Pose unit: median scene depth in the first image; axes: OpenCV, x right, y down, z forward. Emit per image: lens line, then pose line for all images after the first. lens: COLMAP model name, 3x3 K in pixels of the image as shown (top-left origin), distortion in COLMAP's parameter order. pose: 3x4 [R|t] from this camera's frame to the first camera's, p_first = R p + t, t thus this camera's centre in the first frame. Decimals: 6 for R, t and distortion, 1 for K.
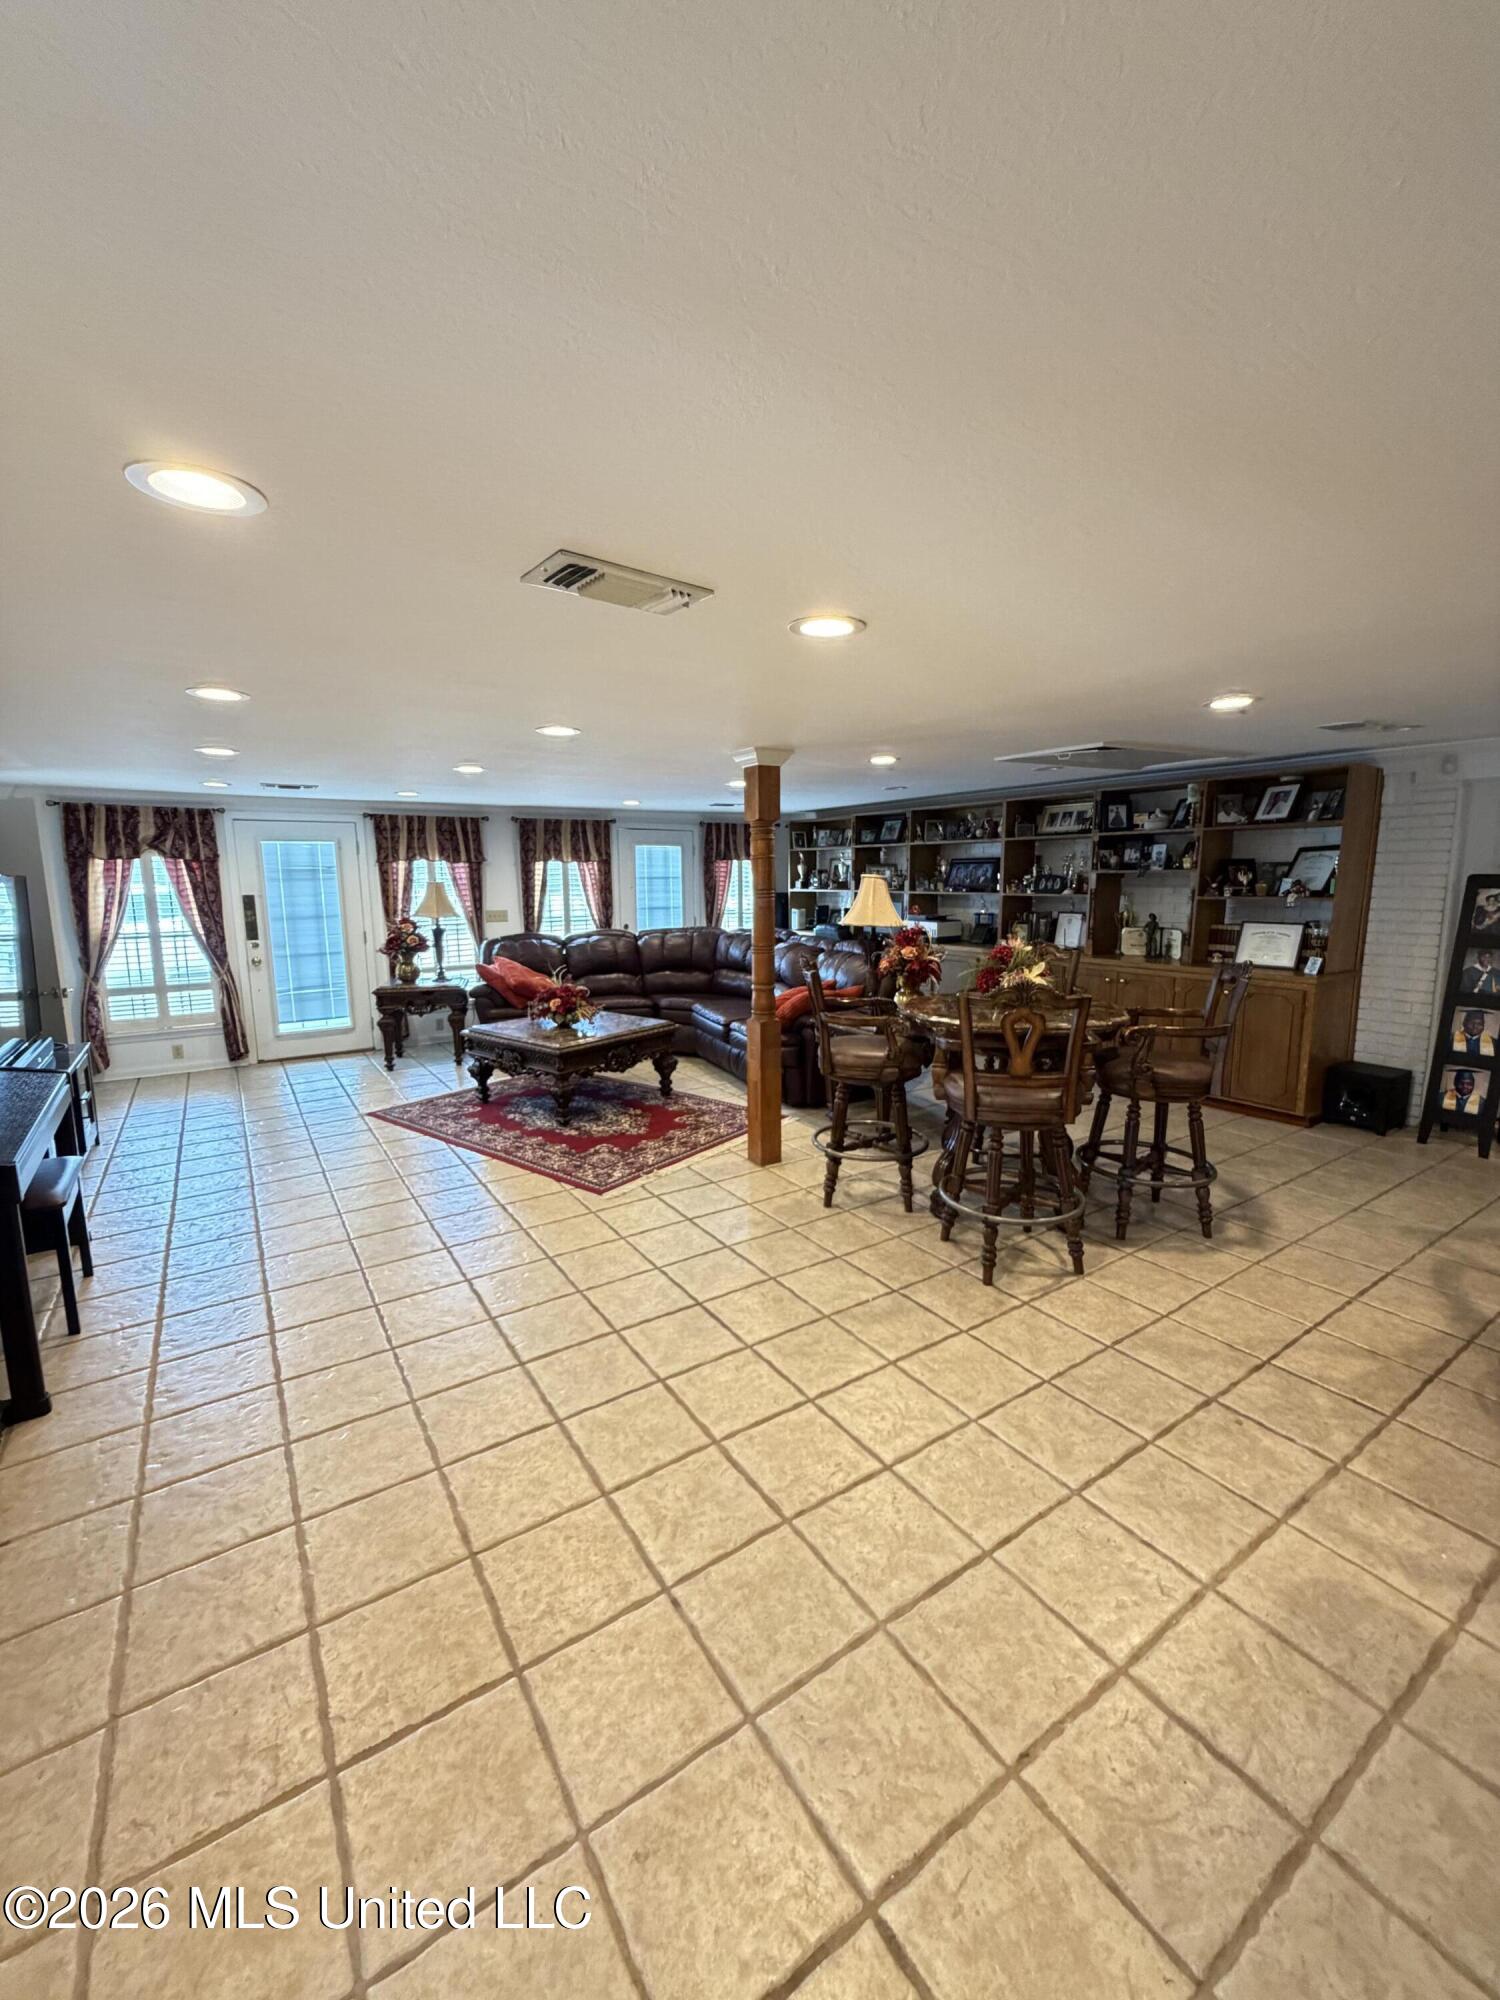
lens RADIAL K [[809.4, 0, 757.9], [0, 809.4, 997.0], [0, 0, 1]] dist [0.001209, 0.000819]
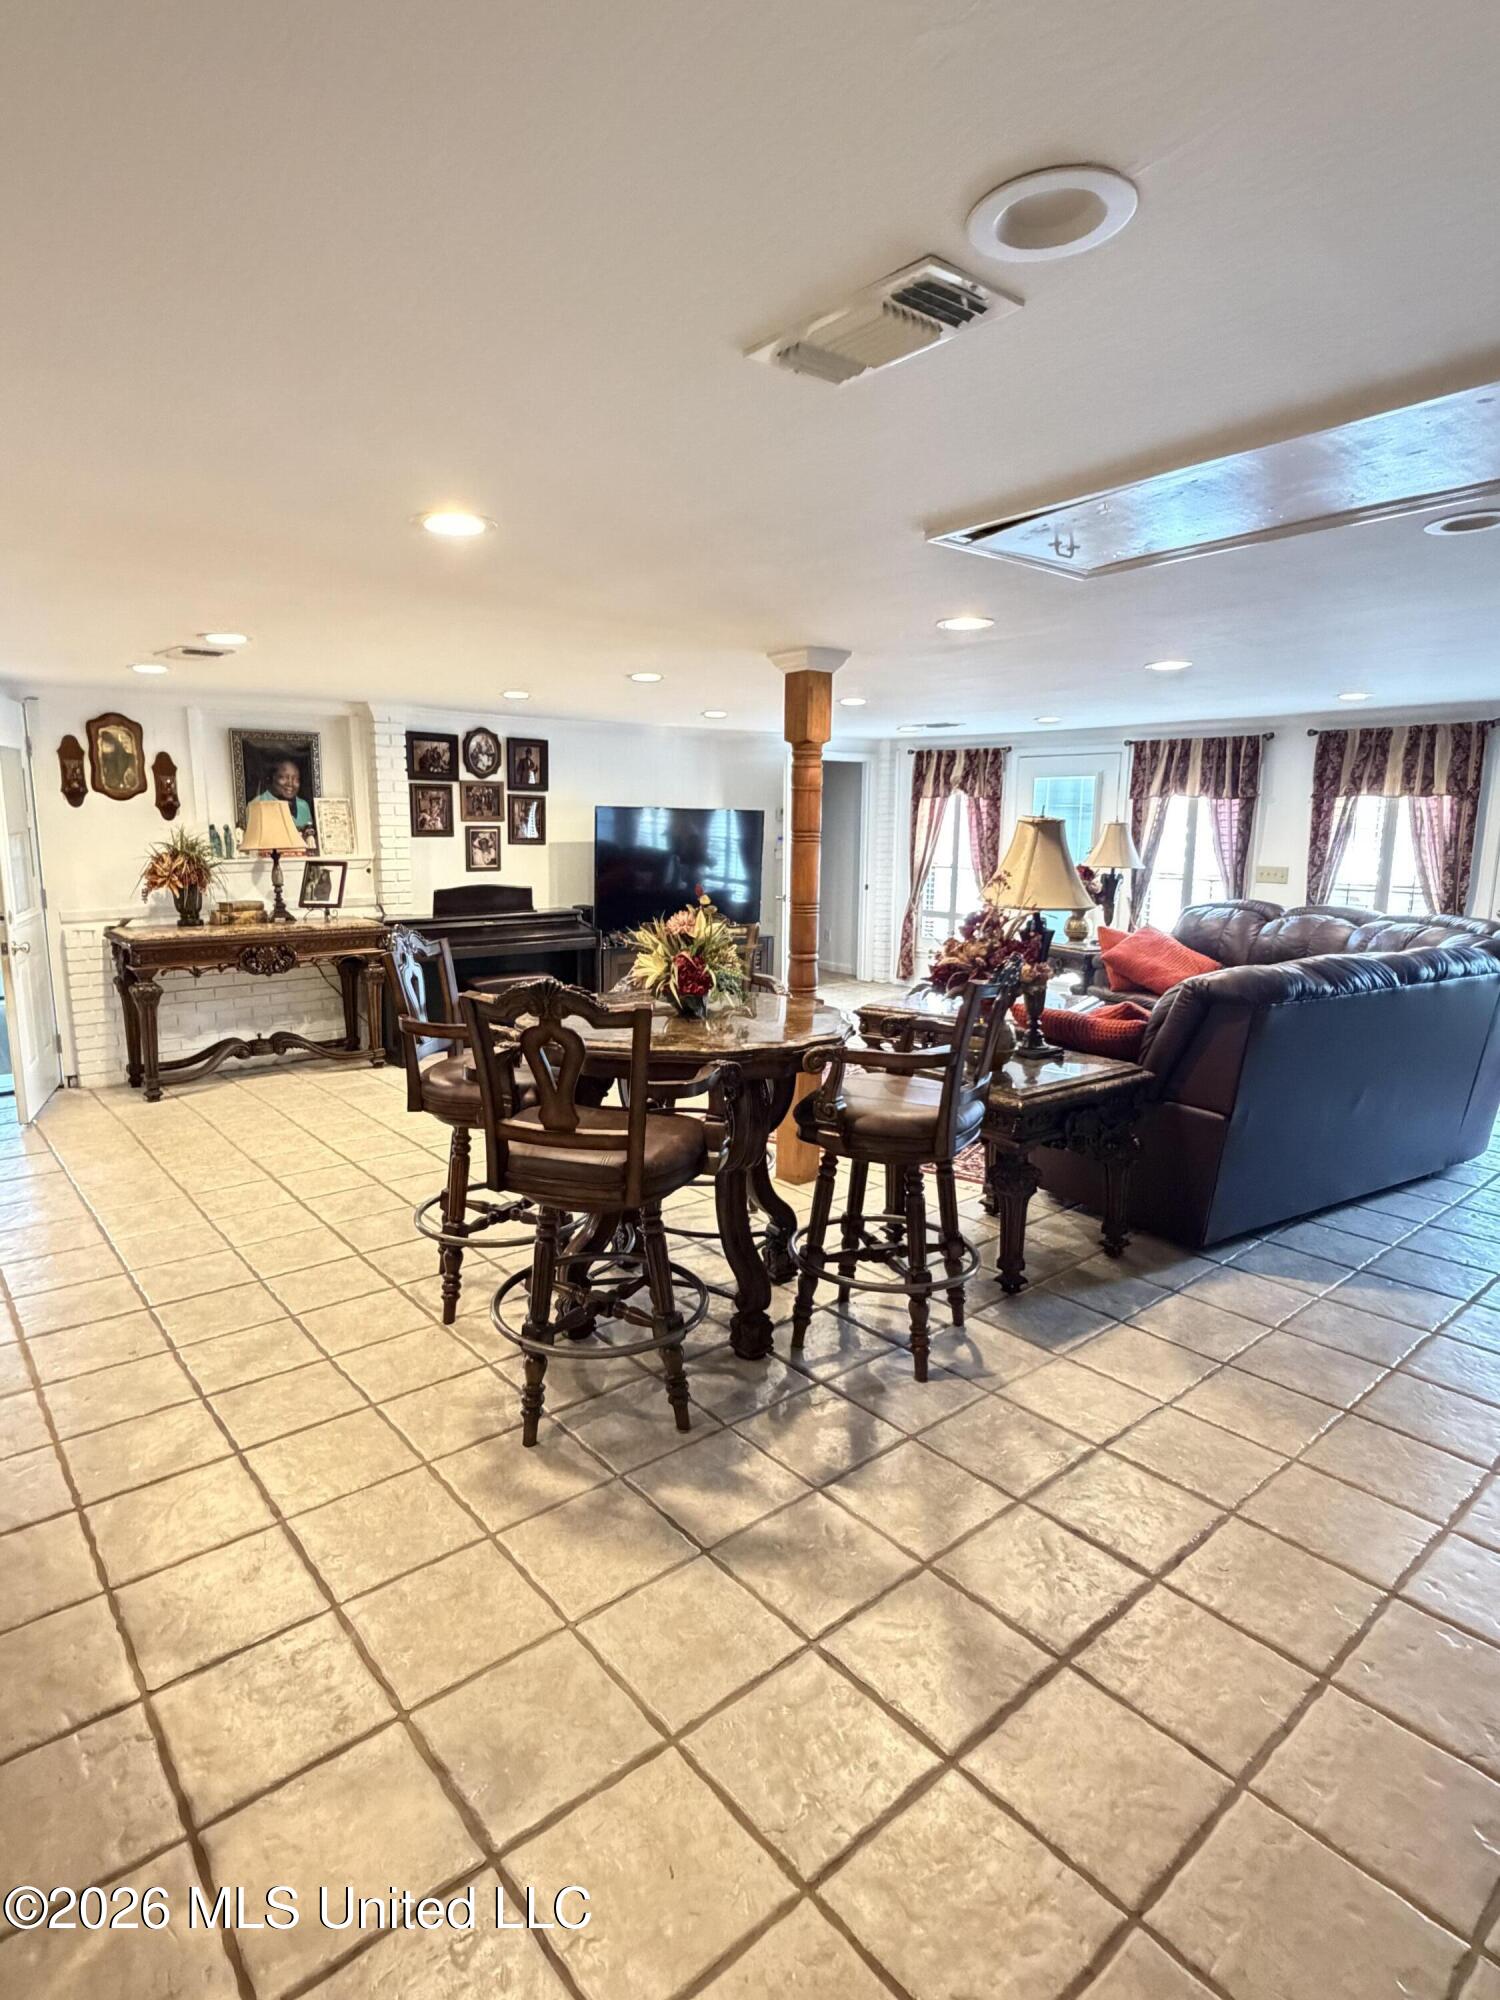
lens RADIAL K [[1056.1, 0, 749.6], [0, 1056.1, 1002.5], [0, 0, 1]] dist [0.007001, 0.000056]
pose [[0.110955, 0.186503, -0.976169, 0.605456], [-0.156143, 0.973306, 0.168209, -0.082106], [0.981483, 0.133758, 0.137114, 0.483066]]
